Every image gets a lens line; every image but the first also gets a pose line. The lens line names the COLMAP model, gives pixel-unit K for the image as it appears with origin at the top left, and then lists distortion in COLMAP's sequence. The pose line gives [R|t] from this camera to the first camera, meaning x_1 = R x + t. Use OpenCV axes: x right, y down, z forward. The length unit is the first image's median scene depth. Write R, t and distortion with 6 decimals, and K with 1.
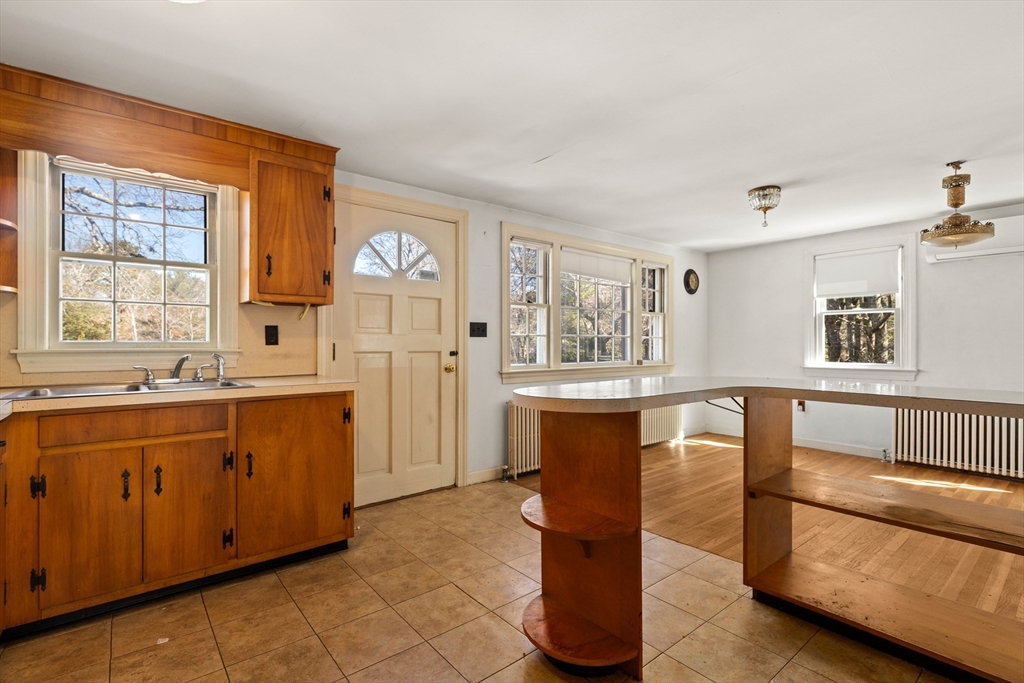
lens RADIAL K [[479.0, 0, 508.6], [0, 479.0, 340.4], [0, 0, 1]] dist [-0.009392, 0.000514]
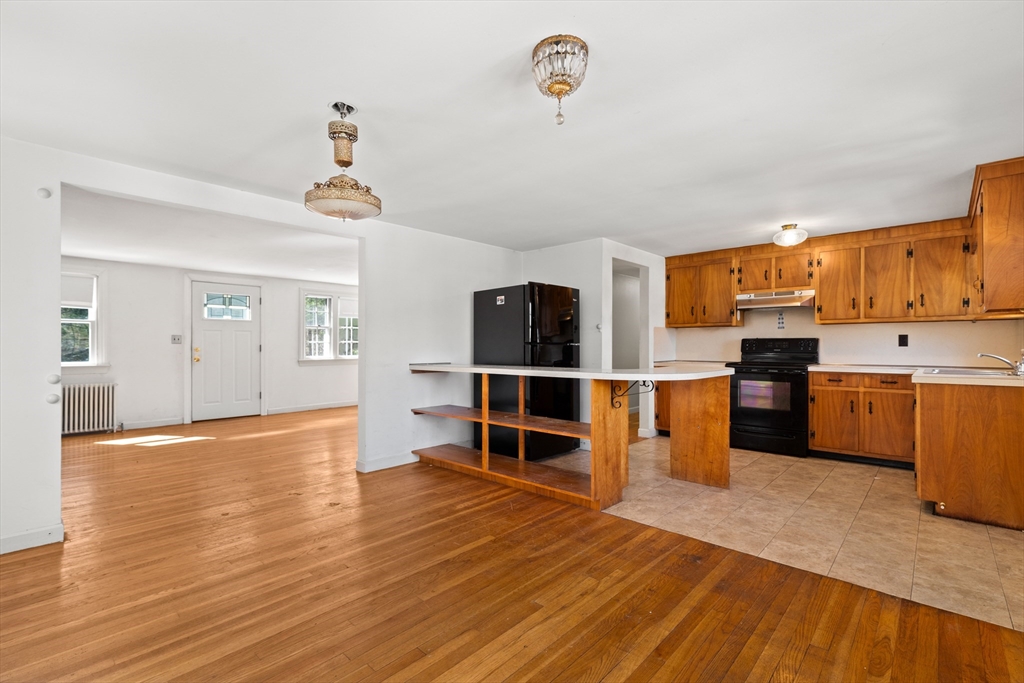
lens RADIAL K [[460.7, 0, 512.2], [0, 460.7, 342.4], [0, 0, 1]] dist [0.007042, -0.002995]
pose [[-0.989969, 0.000240, -0.141282, 0.848770], [0.002102, 0.999913, -0.013029, 0.009971], [0.141267, -0.013196, -0.989884, 1.928594]]
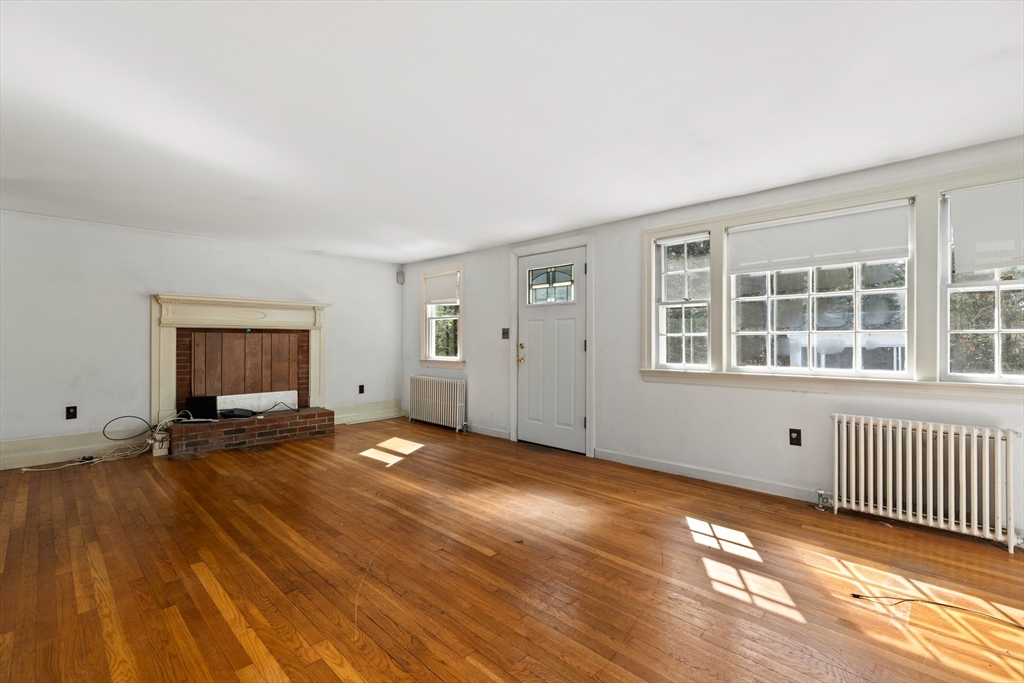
lens RADIAL K [[460.7, 0, 512.4], [0, 460.7, 346.5], [0, 0, 1]] dist [0.007042, -0.002995]
pose [[-0.114343, -0.014639, 0.993333, 0.310505], [-0.008206, 0.999871, 0.013790, -0.013310], [-0.993407, -0.006574, -0.114449, -0.531435]]
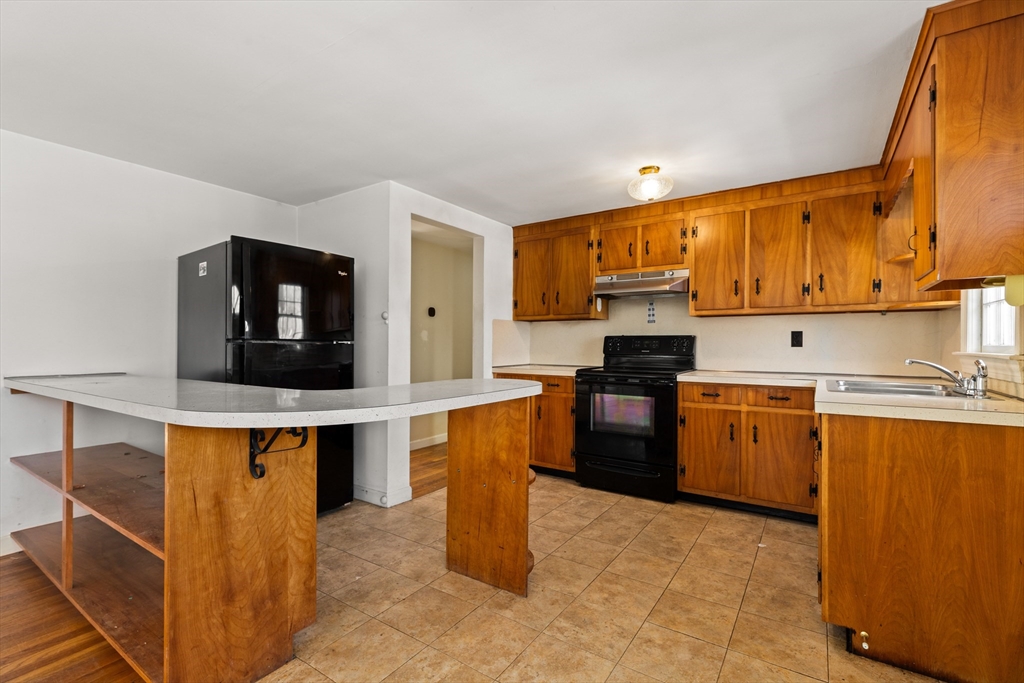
lens RADIAL K [[460.7, 0, 510.5], [0, 460.7, 342.6], [0, 0, 1]] dist [0.007042, -0.002995]
pose [[-0.956663, -0.002881, -0.291183, 0.296495], [0.000065, 0.999949, -0.010106, 0.006378], [0.291198, -0.009686, -0.956614, 1.423734]]
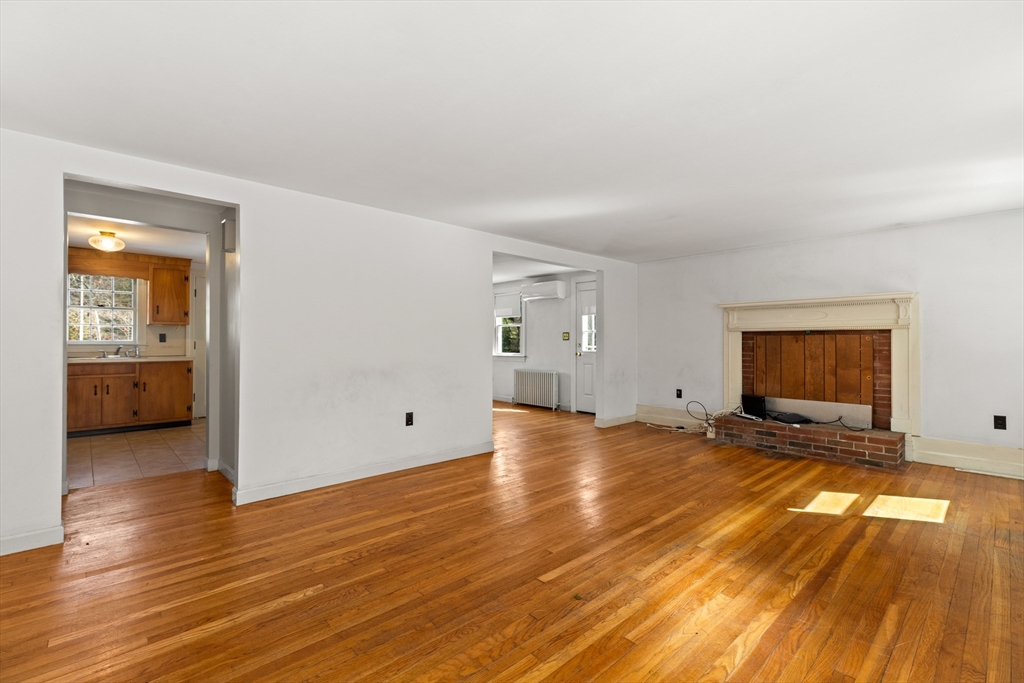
lens RADIAL K [[460.7, 0, 509.4], [0, 460.7, 336.2], [0, 0, 1]] dist [0.007042, -0.002995]
pose [[0.998073, 0.004618, 0.061877, 1.092839], [-0.004304, 0.999977, -0.005212, -0.015510], [-0.061899, 0.004935, 0.998070, -1.401607]]
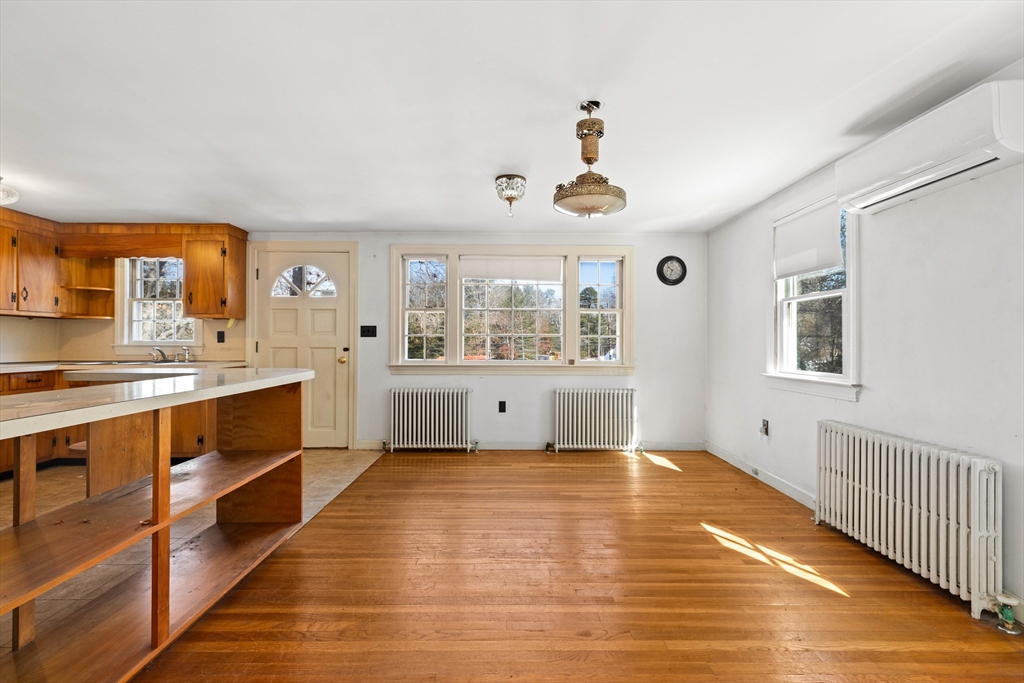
lens RADIAL K [[460.7, 0, 510.8], [0, 460.7, 339.8], [0, 0, 1]] dist [0.007042, -0.002995]
pose [[0.780589, -0.002489, -0.625039, 1.422439], [0.002516, 0.999996, -0.000840, 0.003154], [0.625039, -0.000917, 0.780593, 0.377146]]
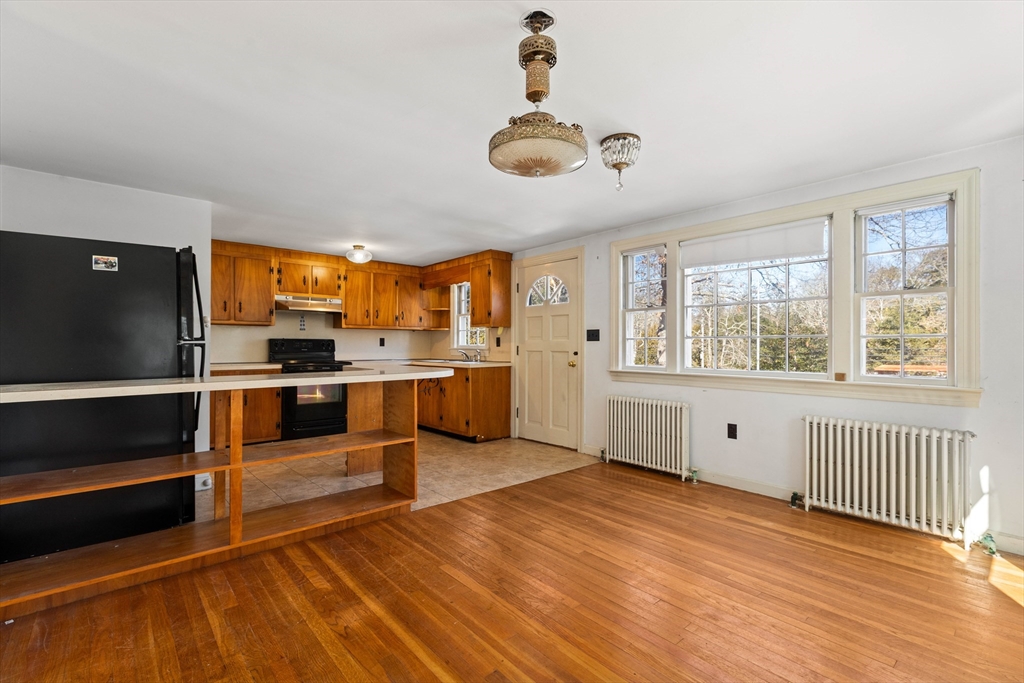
lens RADIAL K [[460.7, 0, 507.2], [0, 460.7, 341.3], [0, 0, 1]] dist [0.007042, -0.002995]
pose [[0.027366, -0.009420, -0.999581, 1.616035], [0.006243, 0.999938, -0.009253, 0.005428], [0.999606, -0.005987, 0.027423, 1.036948]]
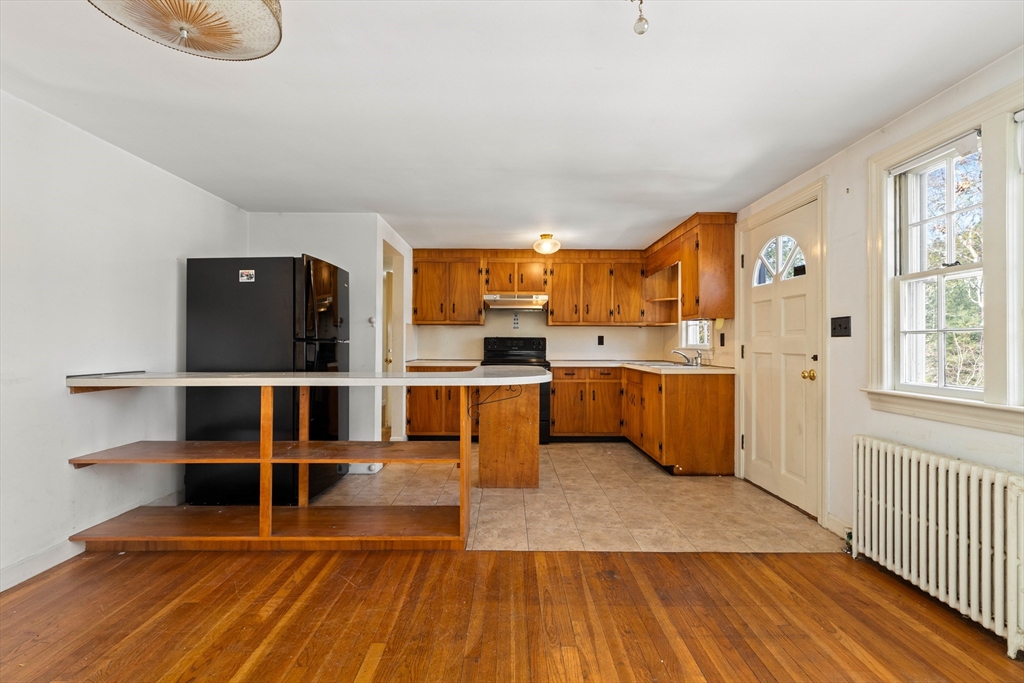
lens RADIAL K [[460.7, 0, 509.1], [0, 460.7, 341.7], [0, 0, 1]] dist [0.007042, -0.002995]
pose [[-0.630849, -0.005341, -0.775887, 1.129086], [0.001870, 0.999963, -0.008404, 0.006937], [0.775903, -0.006753, -0.630816, 1.476030]]
